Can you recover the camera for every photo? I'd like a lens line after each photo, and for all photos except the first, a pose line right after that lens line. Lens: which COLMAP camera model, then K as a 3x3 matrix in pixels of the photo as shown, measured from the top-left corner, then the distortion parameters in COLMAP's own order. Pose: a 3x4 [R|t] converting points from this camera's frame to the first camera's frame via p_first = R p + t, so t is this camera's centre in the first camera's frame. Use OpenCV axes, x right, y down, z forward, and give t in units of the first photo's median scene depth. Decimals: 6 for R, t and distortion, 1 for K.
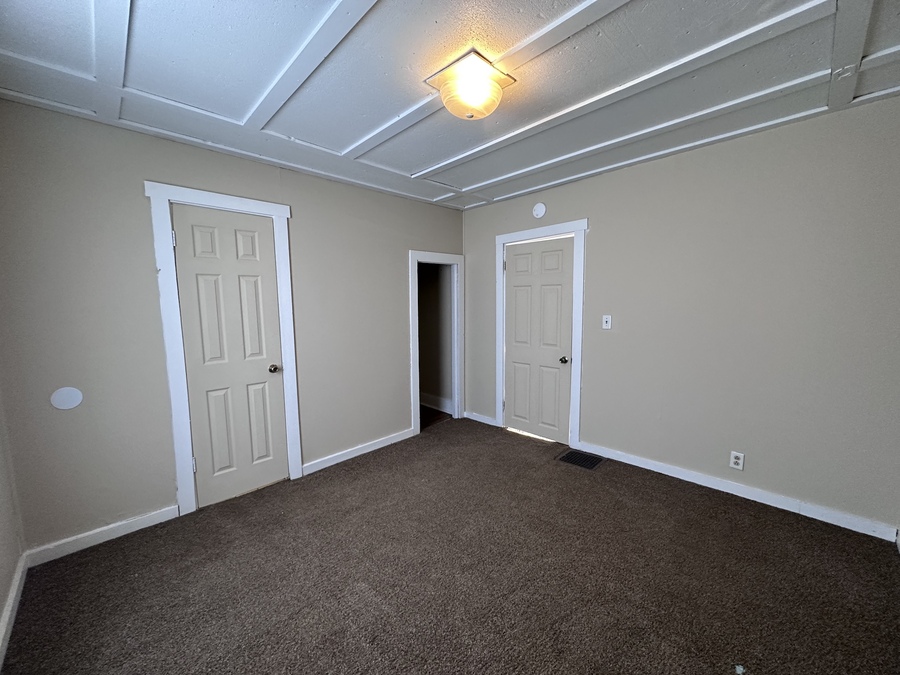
lens RADIAL K [[357.1, 0, 451.2], [0, 357.1, 336.3], [0, 0, 1]] dist [0.001185, 0.000159]
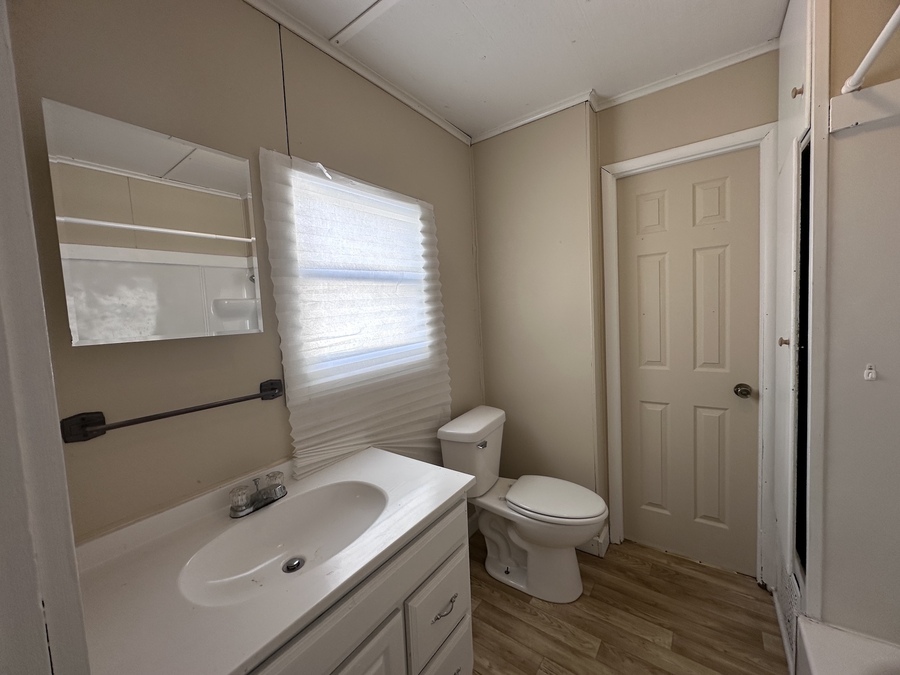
lens RADIAL K [[357.1, 0, 450.4], [0, 357.1, 342.1], [0, 0, 1]] dist [0.001185, 0.000159]
pose [[0.172492, 0.068065, -0.982656, 0.024148], [-0.055721, 0.996686, 0.059256, -0.003877], [0.983434, 0.044533, 0.175713, 0.393528]]
